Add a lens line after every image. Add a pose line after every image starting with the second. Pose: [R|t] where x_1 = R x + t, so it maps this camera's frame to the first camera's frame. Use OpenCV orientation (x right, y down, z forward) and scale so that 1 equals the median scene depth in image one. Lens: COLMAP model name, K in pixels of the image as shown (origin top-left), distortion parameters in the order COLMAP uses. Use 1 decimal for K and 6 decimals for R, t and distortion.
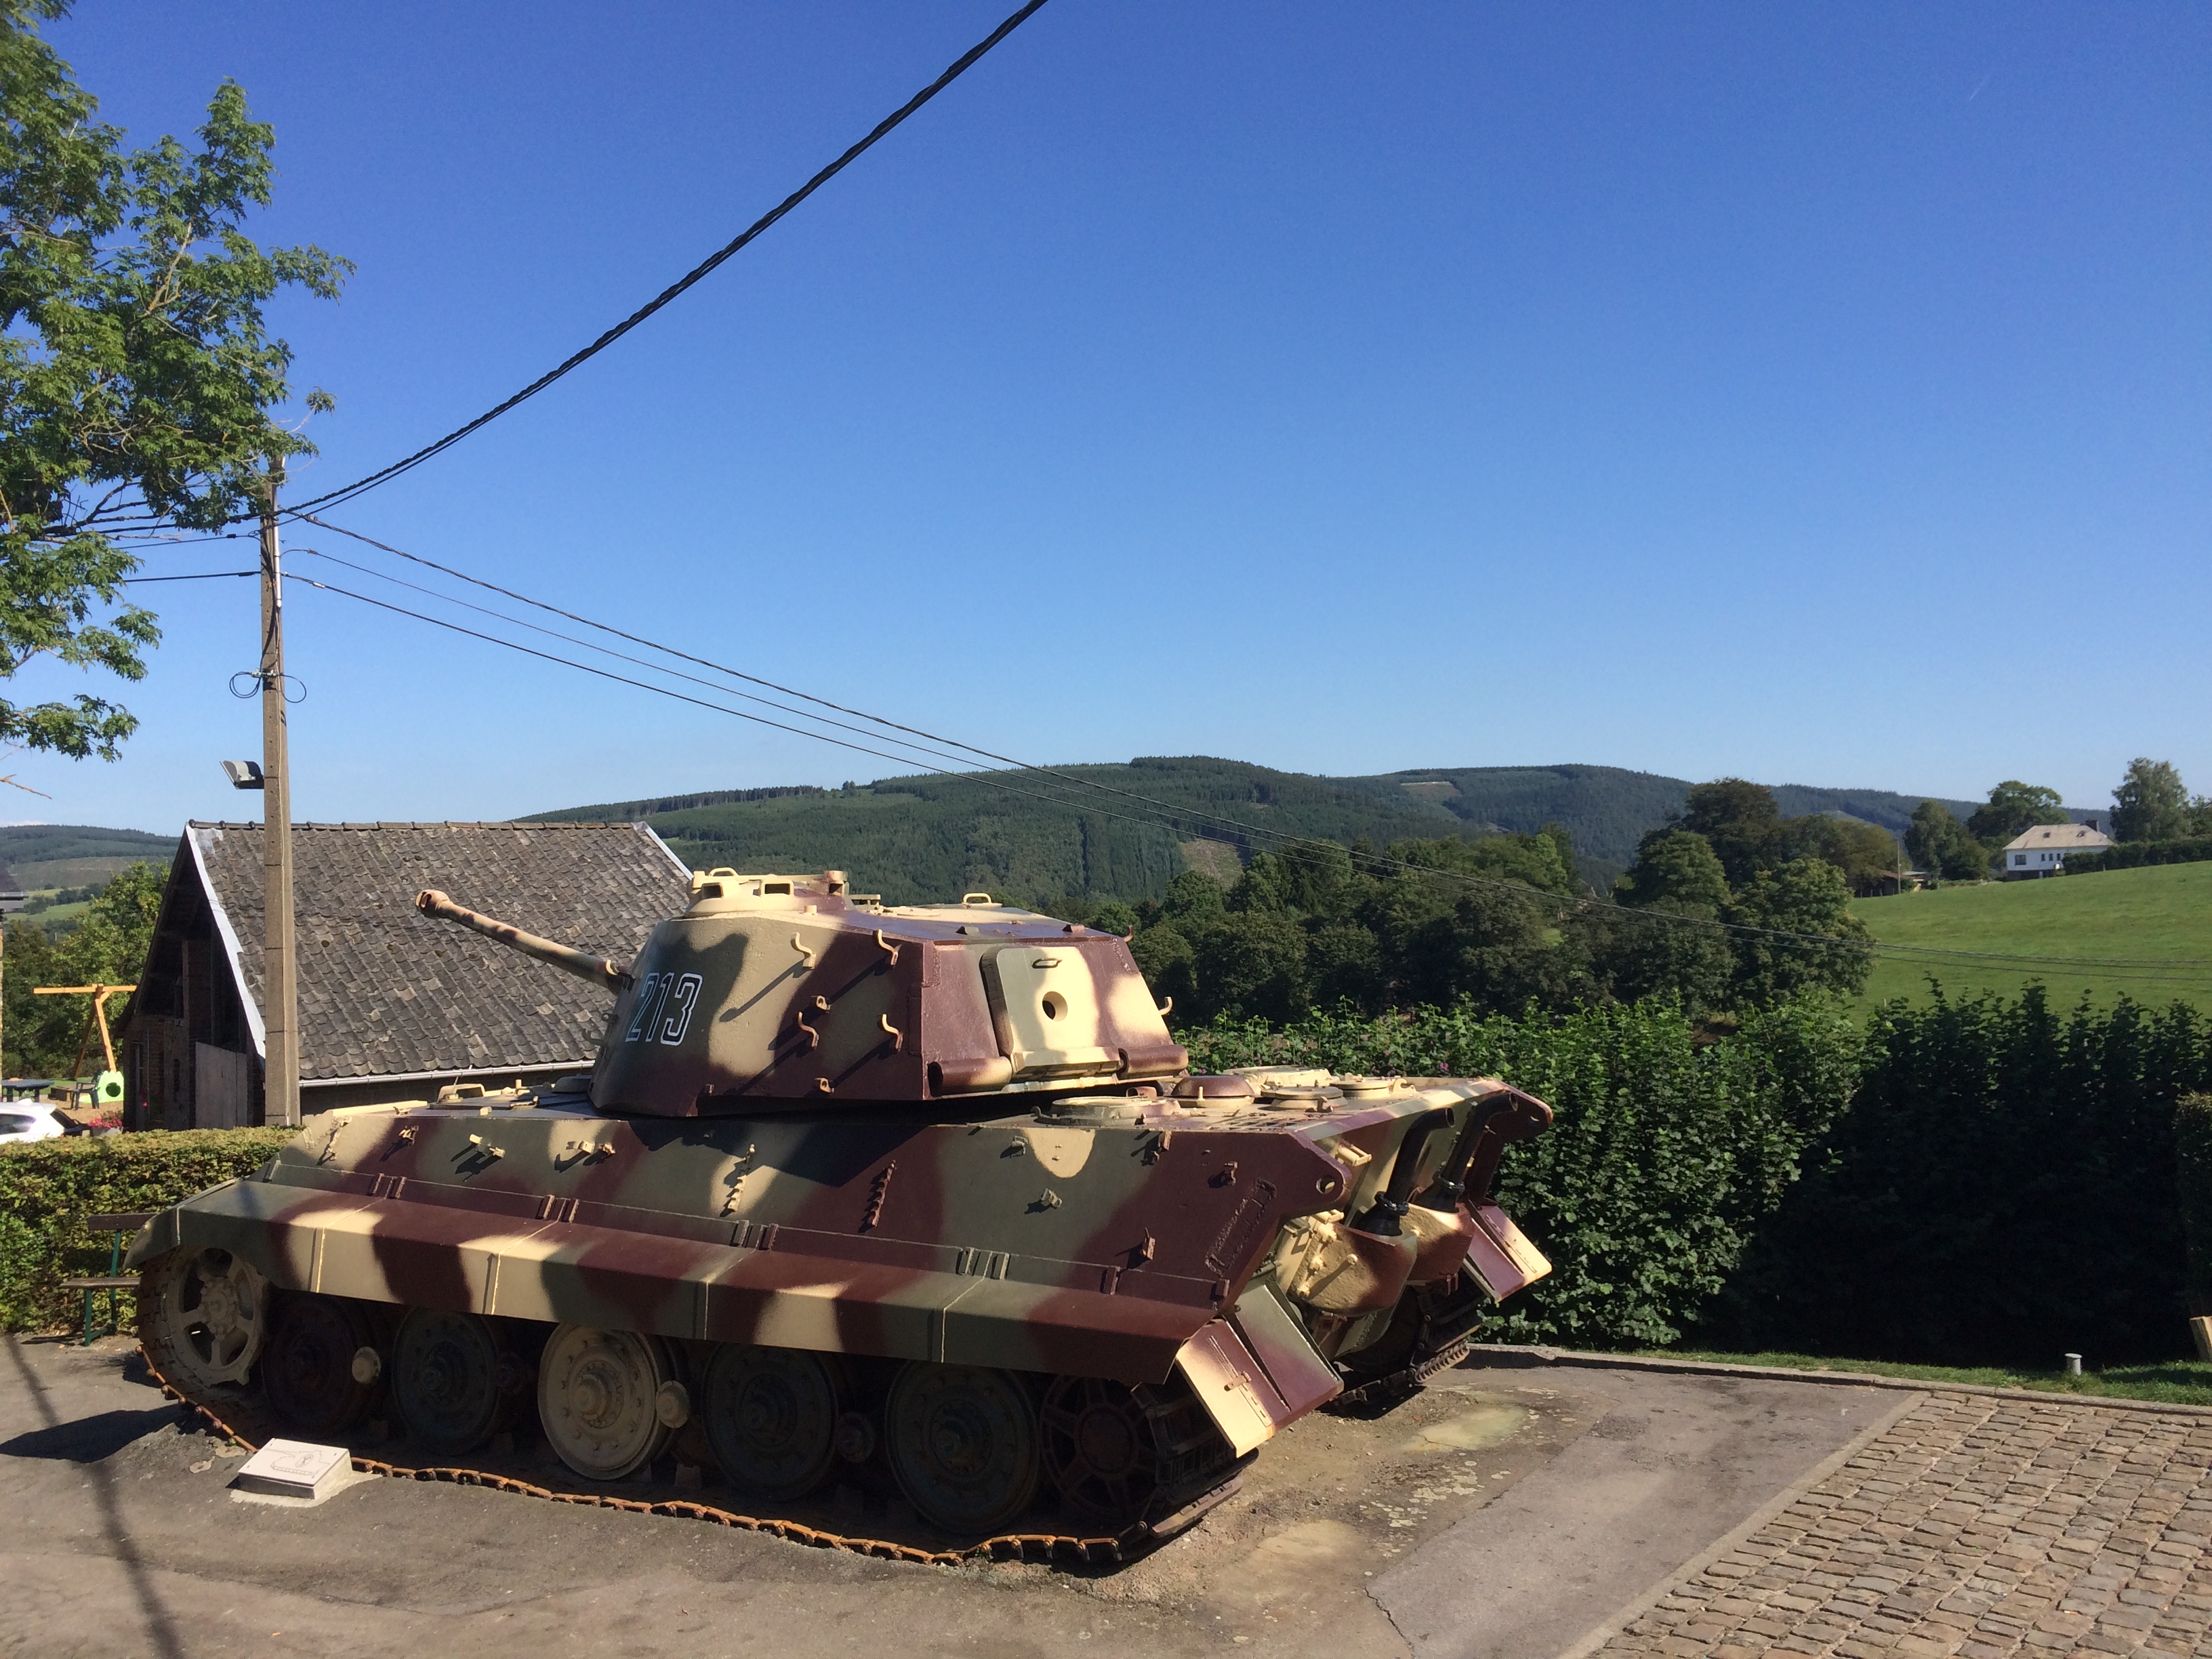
lens RADIAL K [[1933.0, 0, 1083.0], [0, 1933.0, 809.8], [0, 0, 1]] dist [0.050229, -0.036722]
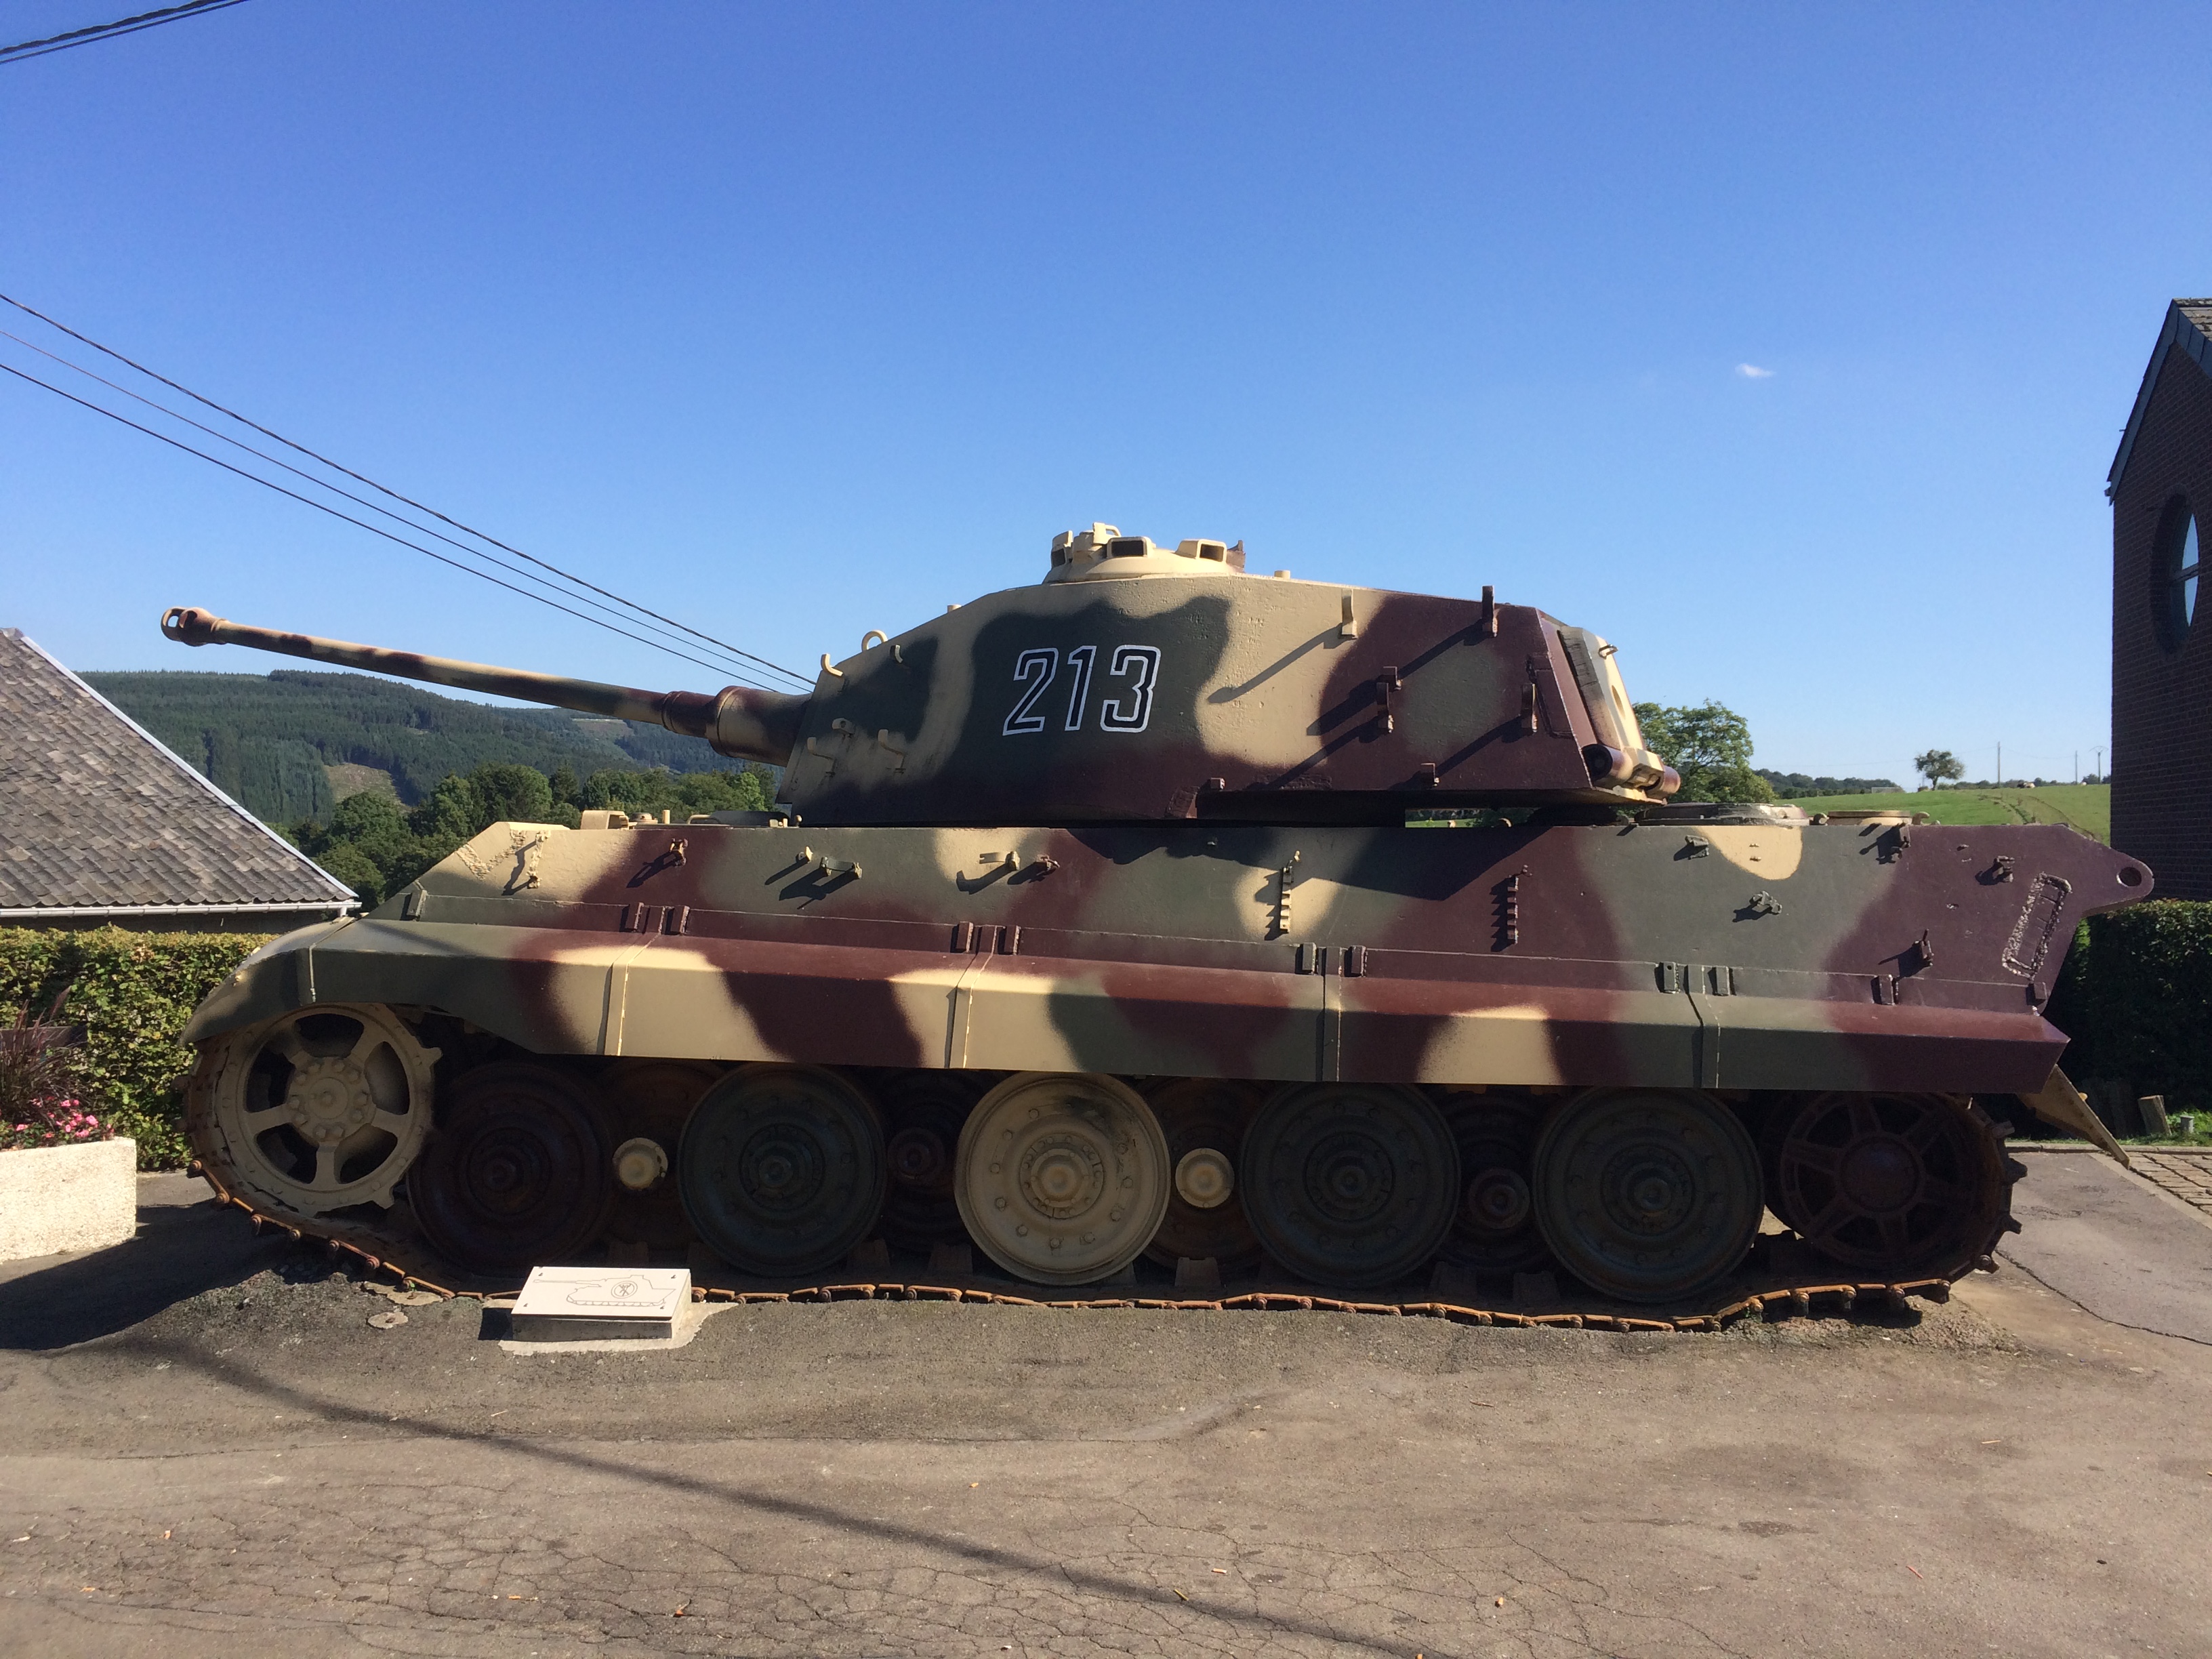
lens RADIAL K [[1933.0, 0, 1090.6], [0, 1933.0, 816.6], [0, 0, 1]] dist [0.050229, -0.036722]
pose [[0.906469, 0.046690, 0.419683, -0.550526], [-0.060043, 0.998021, 0.018656, 0.142364], [-0.417982, -0.042110, 0.907479, 0.308714]]
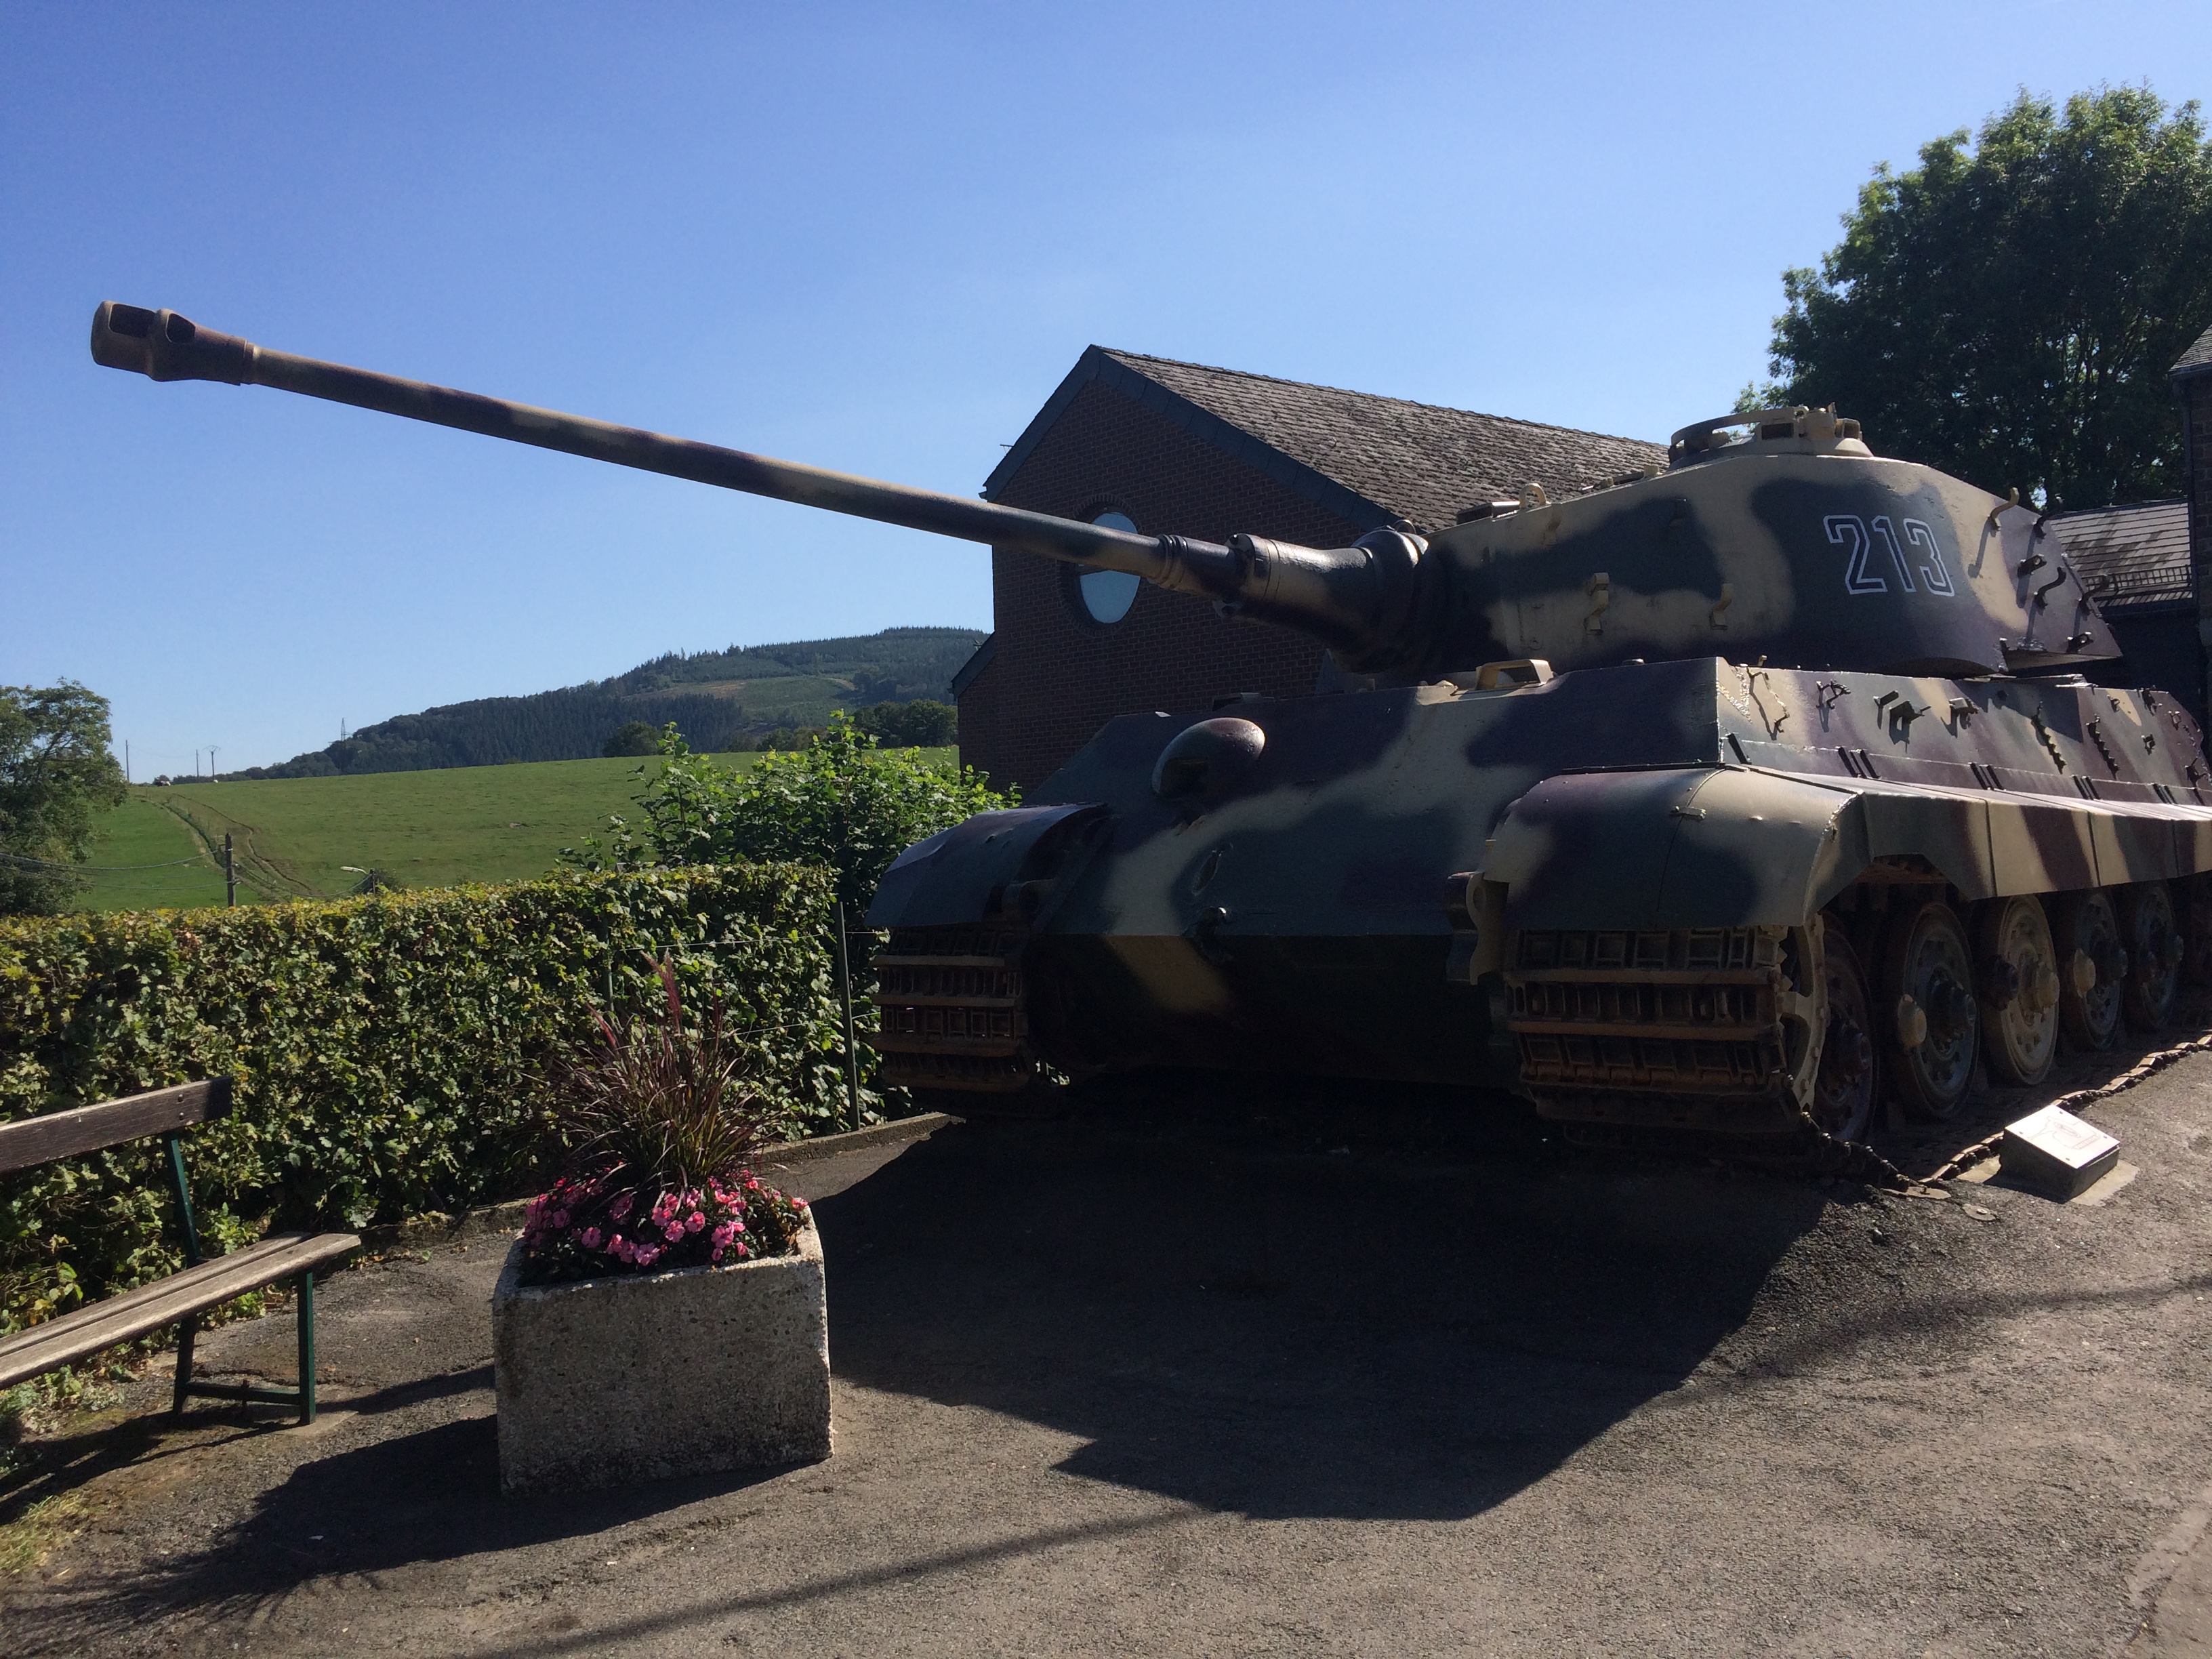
lens RADIAL K [[1933.0, 0, 1101.5], [0, 1933.0, 819.3], [0, 0, 1]] dist [0.050229, -0.036722]
pose [[0.197041, 0.026999, 0.980023, -1.137955], [-0.021086, 0.999506, -0.023296, 0.250147], [-0.980169, -0.016074, 0.197513, 1.202568]]
